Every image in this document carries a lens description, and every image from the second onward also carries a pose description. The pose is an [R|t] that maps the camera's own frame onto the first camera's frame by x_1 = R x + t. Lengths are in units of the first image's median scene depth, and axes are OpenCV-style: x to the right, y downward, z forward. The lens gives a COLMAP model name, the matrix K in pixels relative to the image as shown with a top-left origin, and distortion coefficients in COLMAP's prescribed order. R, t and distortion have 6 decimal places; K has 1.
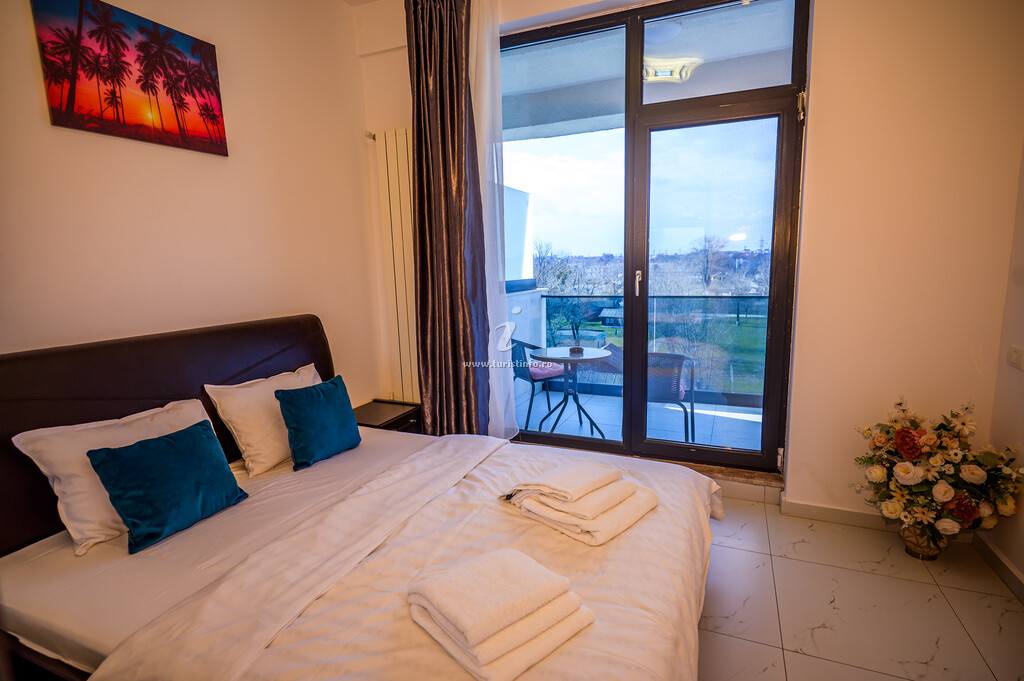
lens RADIAL K [[511.7, 0, 515.1], [0, 511.7, 336.7], [0, 0, 1]] dist [0.001006, 0.001141]
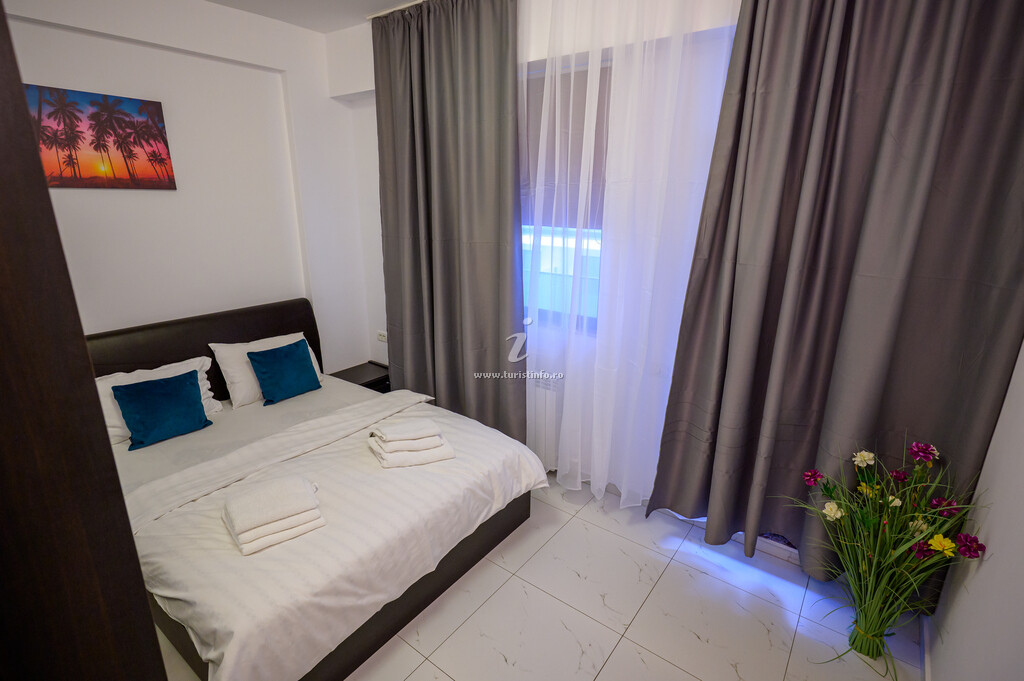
lens RADIAL K [[487.2, 0, 506.5], [0, 487.2, 336.6], [0, 0, 1]] dist [-0.002375, 0.001984]
pose [[0.964981, 0.115278, -0.235633, 0.665593], [-0.084117, 0.986812, 0.138295, -0.263775], [0.248468, -0.113631, 0.961952, -0.015965]]
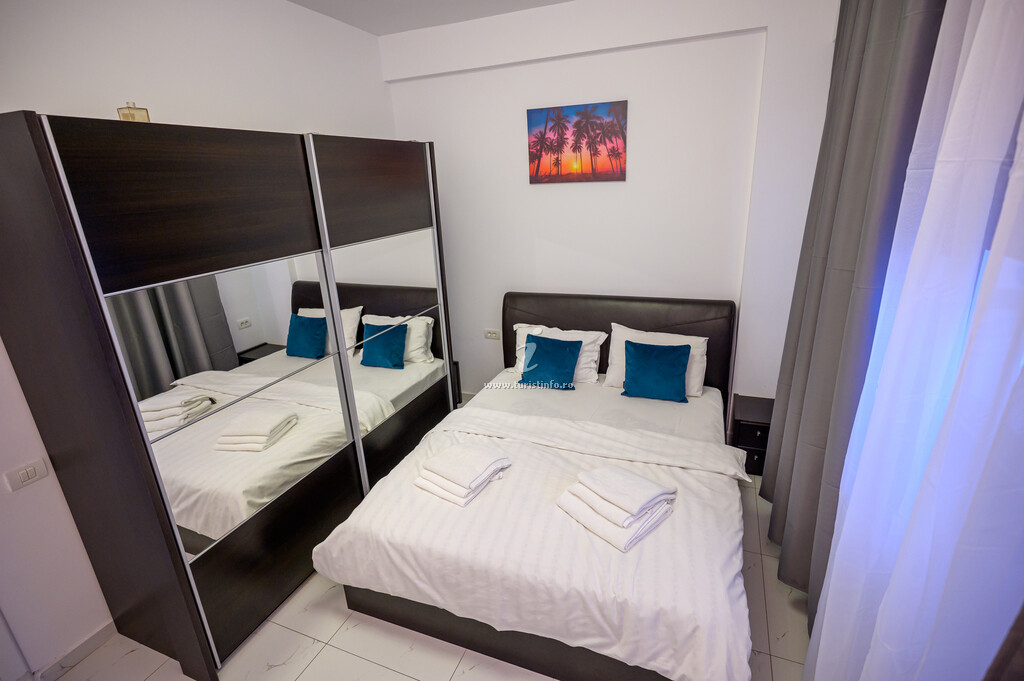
lens RADIAL K [[487.2, 0, 515.2], [0, 487.2, 337.5], [0, 0, 1]] dist [-0.002375, 0.001984]
pose [[0.020409, 0.345988, -0.938017, 0.978959], [-0.115756, 0.932721, 0.341515, -0.432994], [0.993068, 0.101611, 0.059086, 0.772164]]
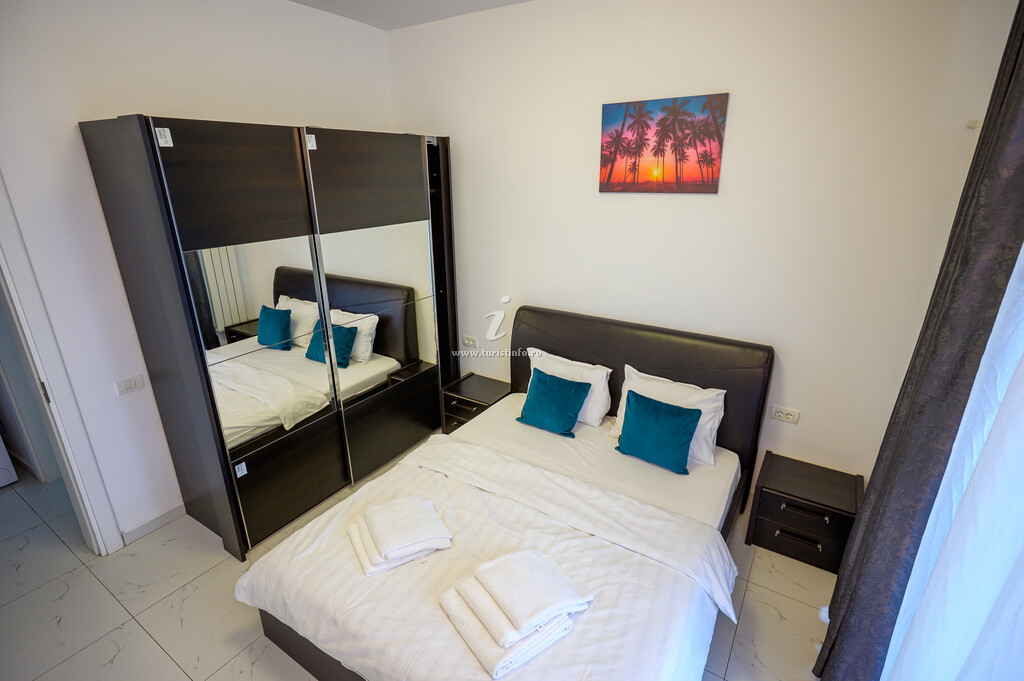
lens RADIAL K [[487.2, 0, 514.2], [0, 487.2, 339.0], [0, 0, 1]] dist [-0.002375, 0.001984]
pose [[-0.171215, 0.350836, -0.920652, 0.723703], [-0.135310, 0.917222, 0.374693, -0.465079], [0.975898, 0.188726, -0.109570, 0.861263]]
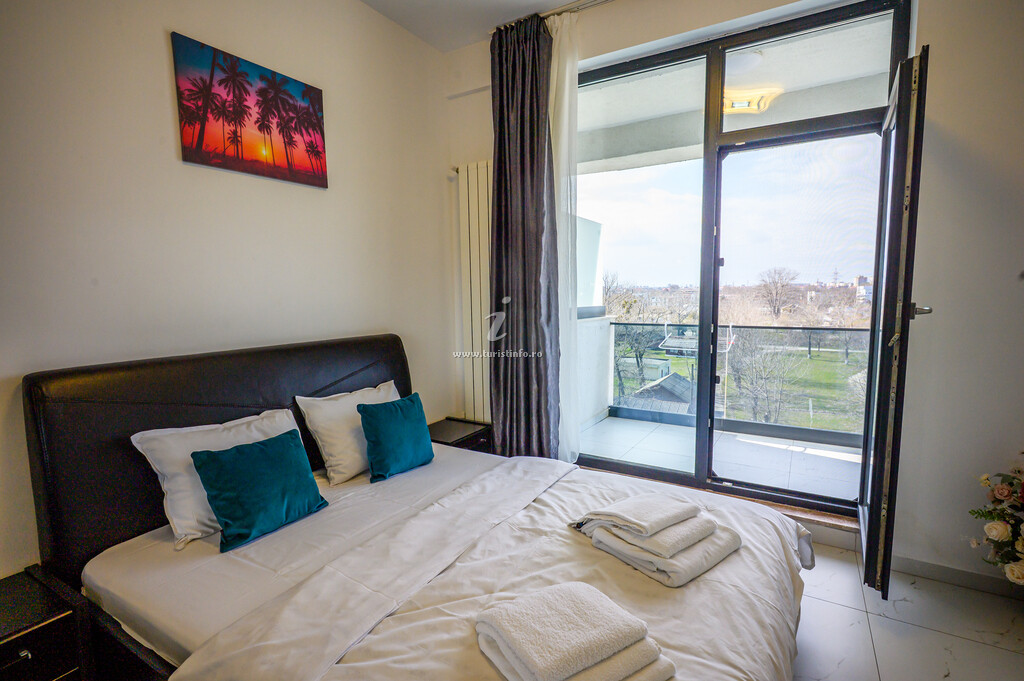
lens RADIAL K [[487.2, 0, 515.0], [0, 487.2, 336.9], [0, 0, 1]] dist [-0.002375, 0.001984]
pose [[0.990728, 0.027985, -0.132949, -0.017532], [-0.034613, 0.998257, -0.047810, 0.002834], [0.131379, 0.051968, 0.989969, 0.041023]]
